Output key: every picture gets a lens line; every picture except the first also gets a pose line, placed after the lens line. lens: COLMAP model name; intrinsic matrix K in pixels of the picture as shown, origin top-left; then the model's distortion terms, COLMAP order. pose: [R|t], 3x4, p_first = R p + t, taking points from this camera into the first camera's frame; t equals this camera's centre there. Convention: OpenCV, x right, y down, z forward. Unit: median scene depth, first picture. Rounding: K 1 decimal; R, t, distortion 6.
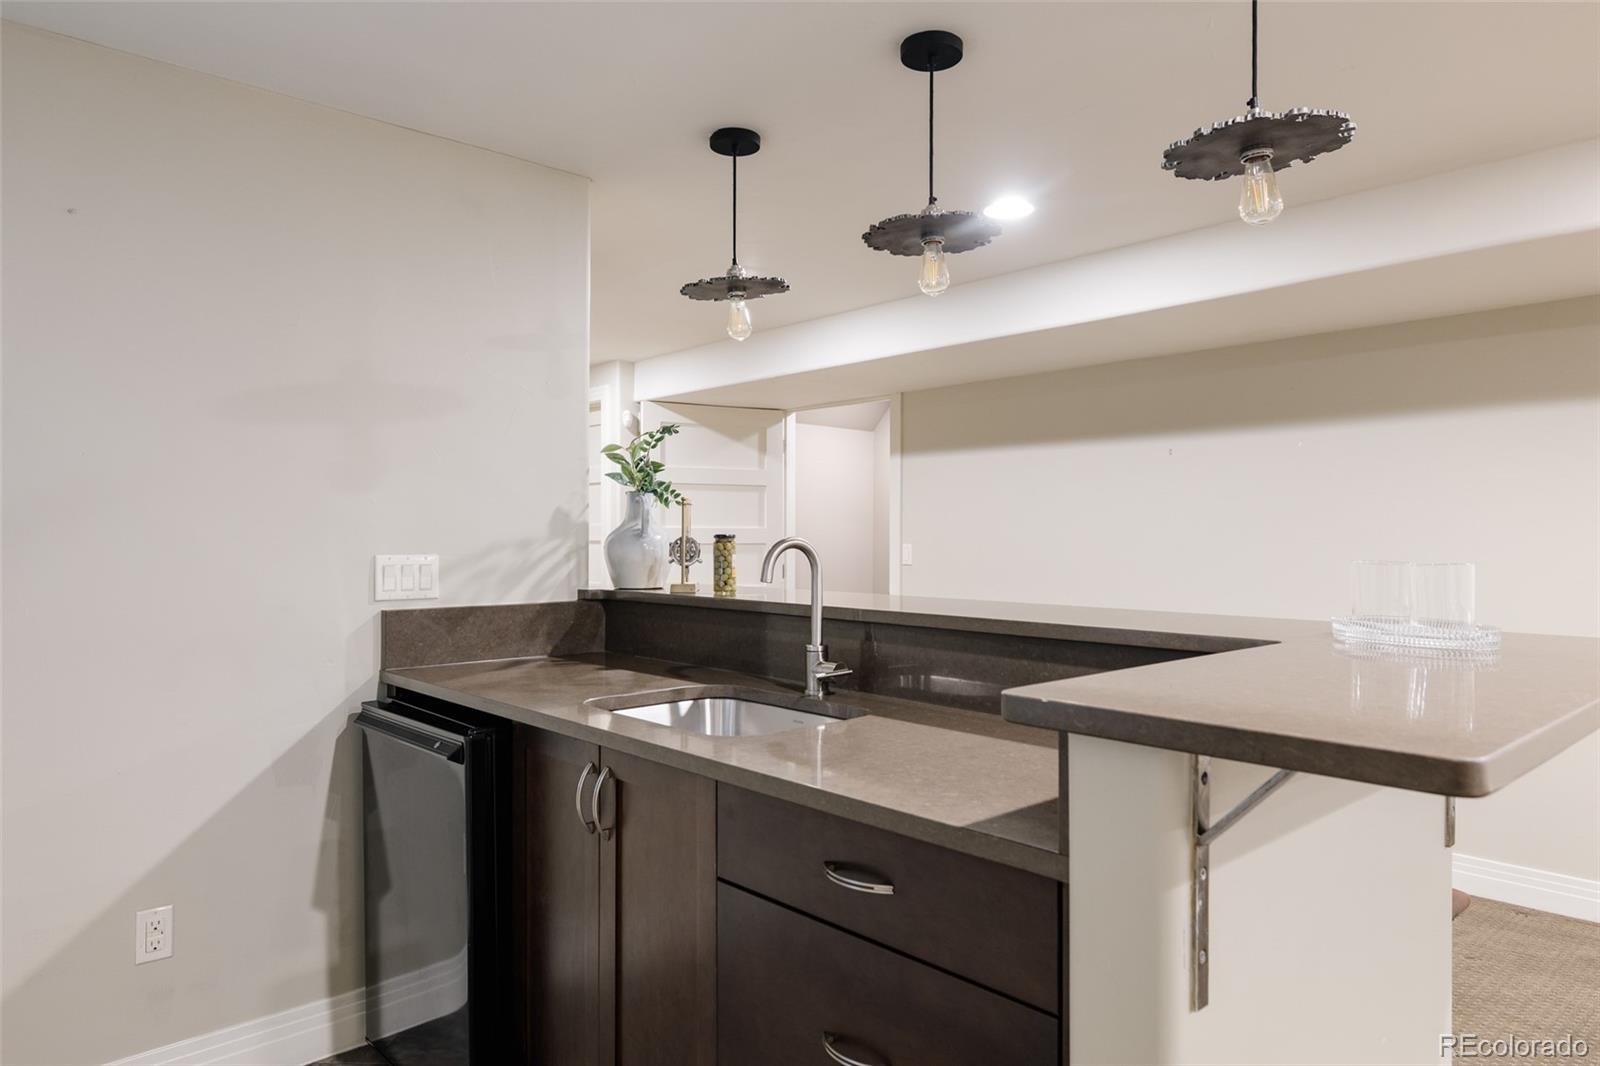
lens RADIAL K [[996.6, 0, 835.6], [0, 996.6, 544.2], [0, 0, 1]] dist [0.000576, 0.000513]
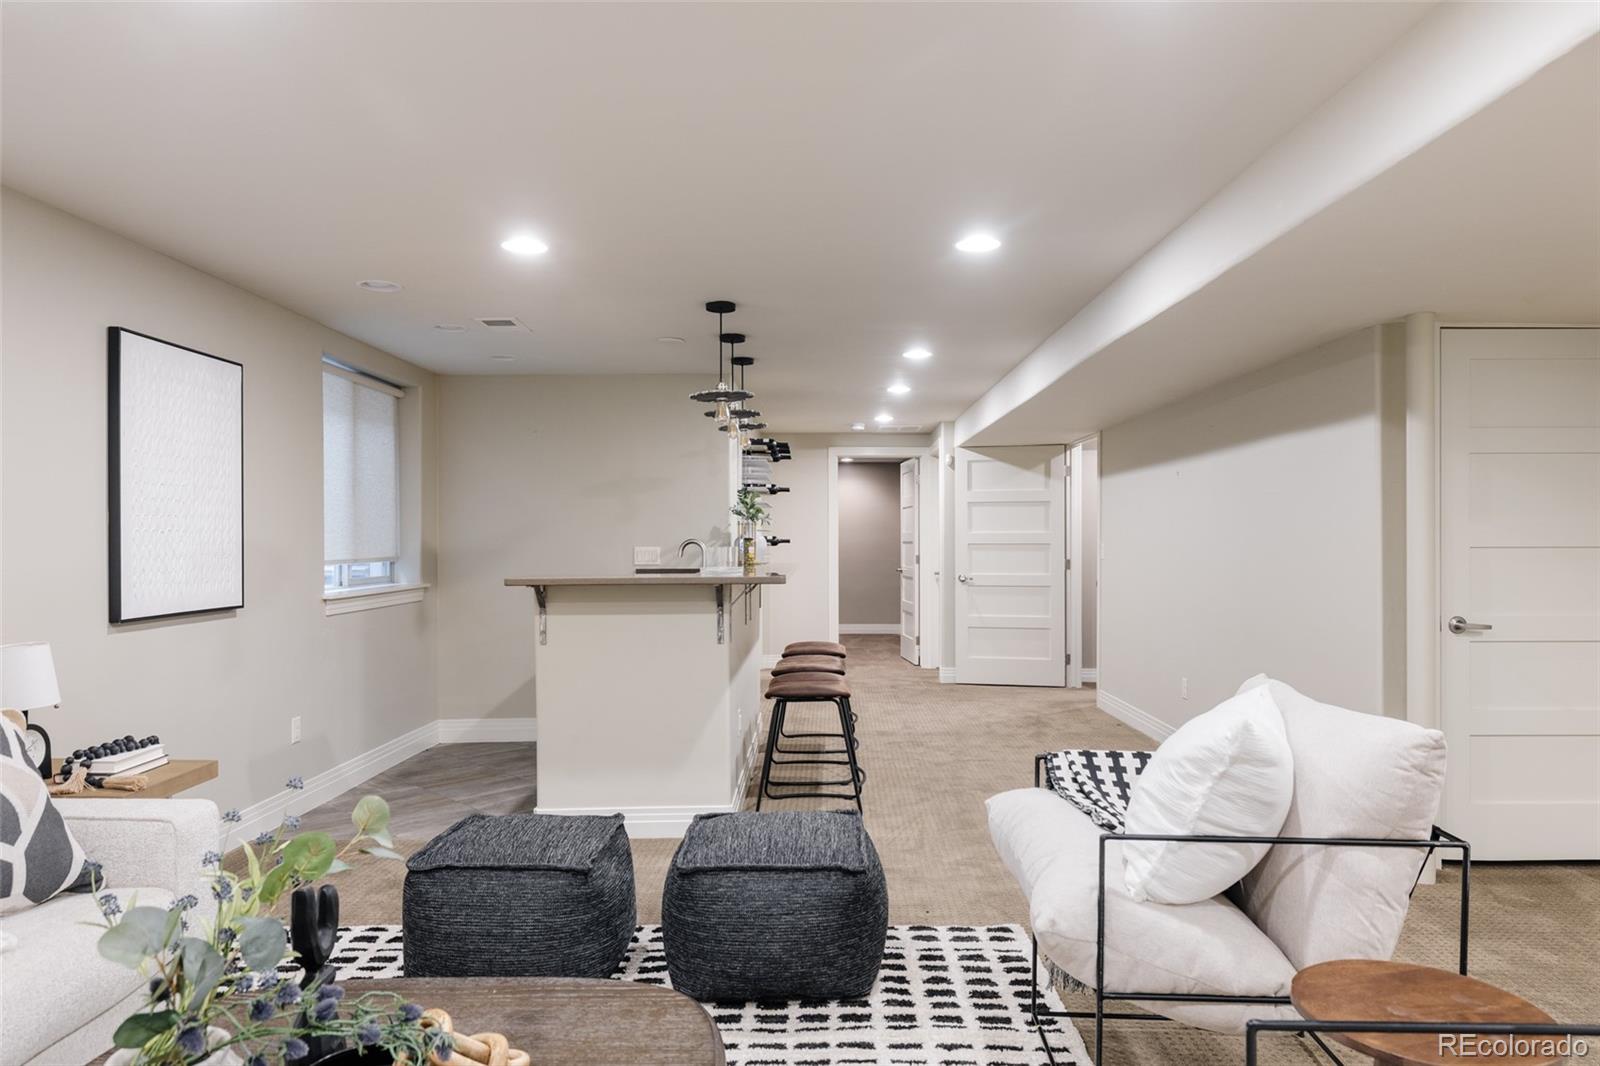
lens RADIAL K [[996.6, 0, 835.6], [0, 996.6, 544.2], [0, 0, 1]] dist [0.000576, 0.000513]
pose [[0.744784, -0.000334, -0.667306, 0.647034], [-0.001591, 0.999996, -0.002277, 0.003540], [0.667304, 0.002758, 0.744780, -0.218102]]
